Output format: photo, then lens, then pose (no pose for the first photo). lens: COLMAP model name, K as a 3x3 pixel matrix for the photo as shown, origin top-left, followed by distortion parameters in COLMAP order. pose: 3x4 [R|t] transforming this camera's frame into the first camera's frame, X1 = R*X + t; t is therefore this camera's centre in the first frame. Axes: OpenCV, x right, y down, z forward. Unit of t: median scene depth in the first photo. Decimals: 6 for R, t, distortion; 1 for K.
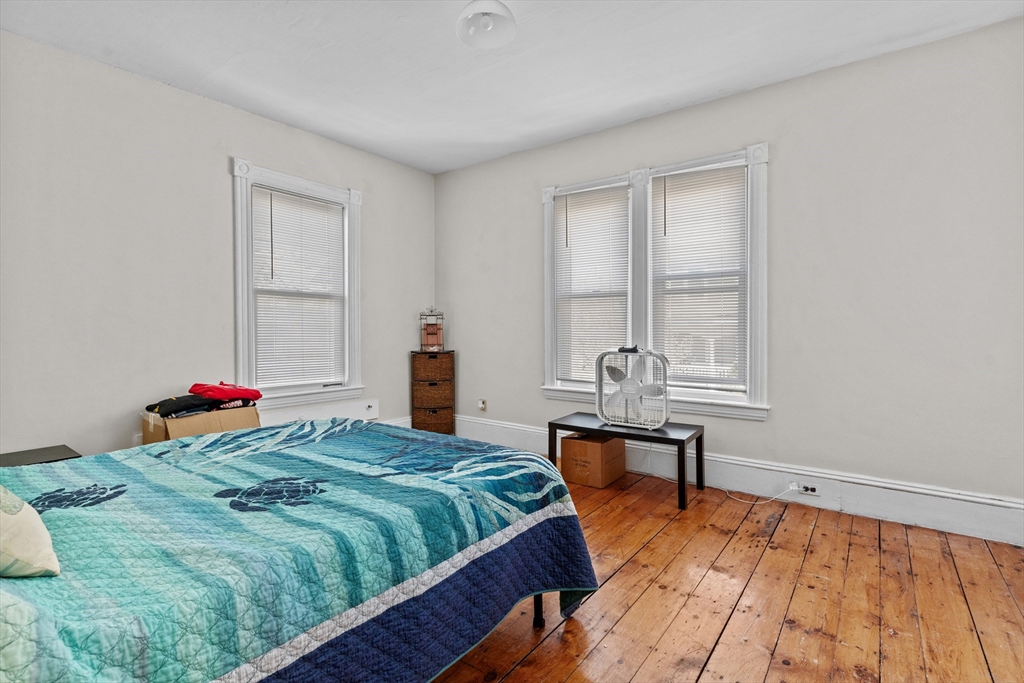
lens RADIAL K [[490.5, 0, 510.4], [0, 490.5, 336.2], [0, 0, 1]] dist [-0.003051, -0.000602]
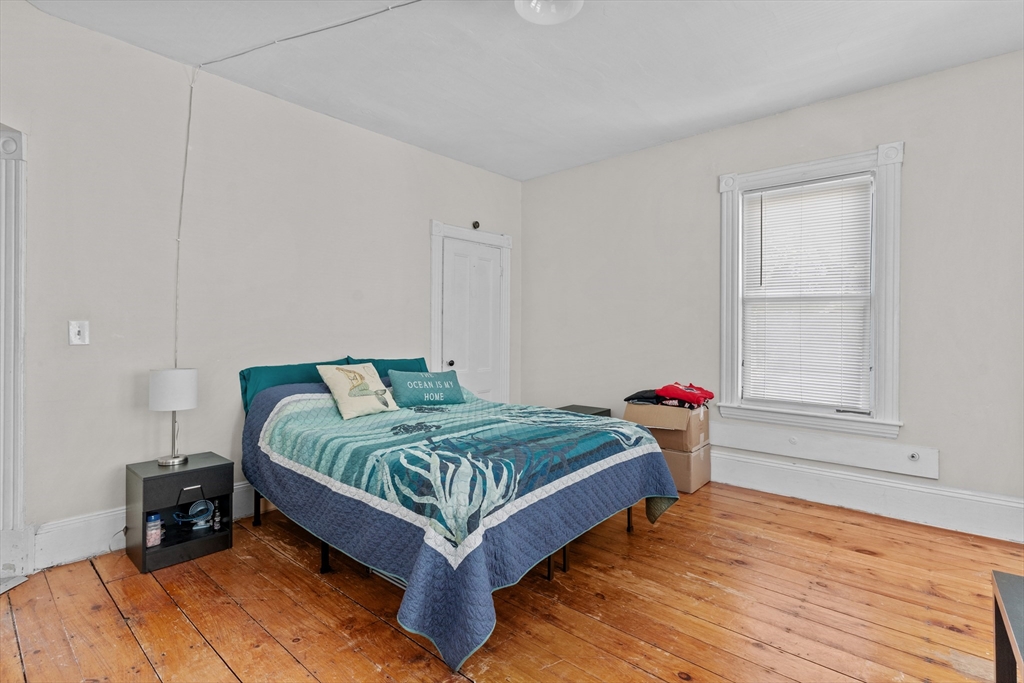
lens RADIAL K [[490.5, 0, 510.3], [0, 490.5, 335.7], [0, 0, 1]] dist [-0.003051, -0.000602]
pose [[-0.084779, 0.008447, -0.996364, 1.048507], [-0.026382, 0.999594, 0.010719, -0.033236], [0.996050, 0.027194, -0.084522, 1.255640]]
